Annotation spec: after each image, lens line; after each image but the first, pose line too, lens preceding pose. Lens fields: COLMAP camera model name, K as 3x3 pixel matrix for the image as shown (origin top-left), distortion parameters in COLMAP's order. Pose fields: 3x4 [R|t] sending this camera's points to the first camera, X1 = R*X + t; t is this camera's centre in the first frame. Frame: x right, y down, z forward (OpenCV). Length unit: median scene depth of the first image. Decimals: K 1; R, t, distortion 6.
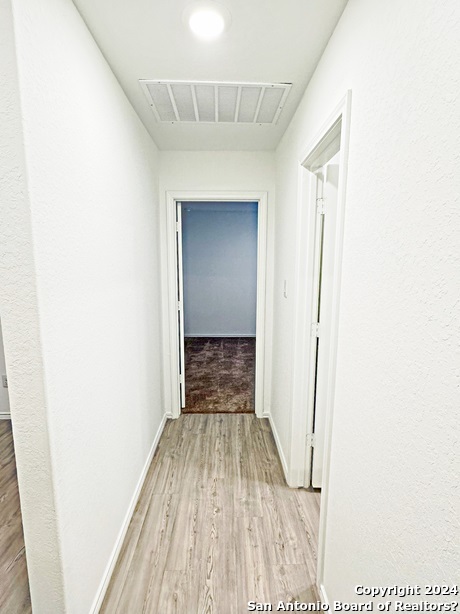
lens RADIAL K [[303.2, 0, 230.0], [0, 303.2, 307.0], [0, 0, 1]] dist [-0.003171, -0.000663]
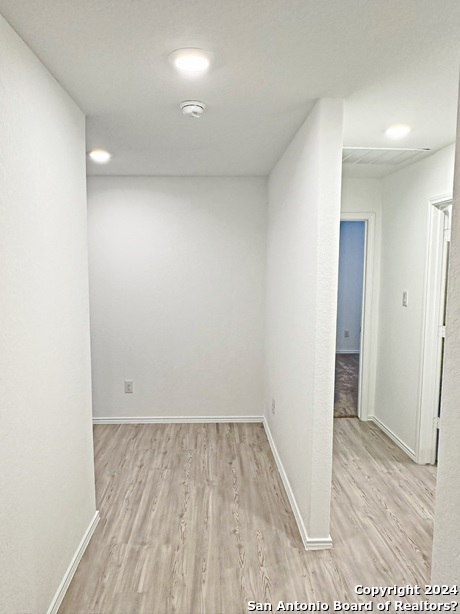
lens RADIAL K [[406.1, 0, 230.0], [0, 406.1, 307.0], [0, 0, 1]] dist [0.004135, 0.002282]
pose [[0.999798, -0.001987, 0.020018, -0.586984], [0.002900, 0.998952, -0.045681, 0.045778], [-0.019907, 0.045730, 0.998755, -0.627963]]
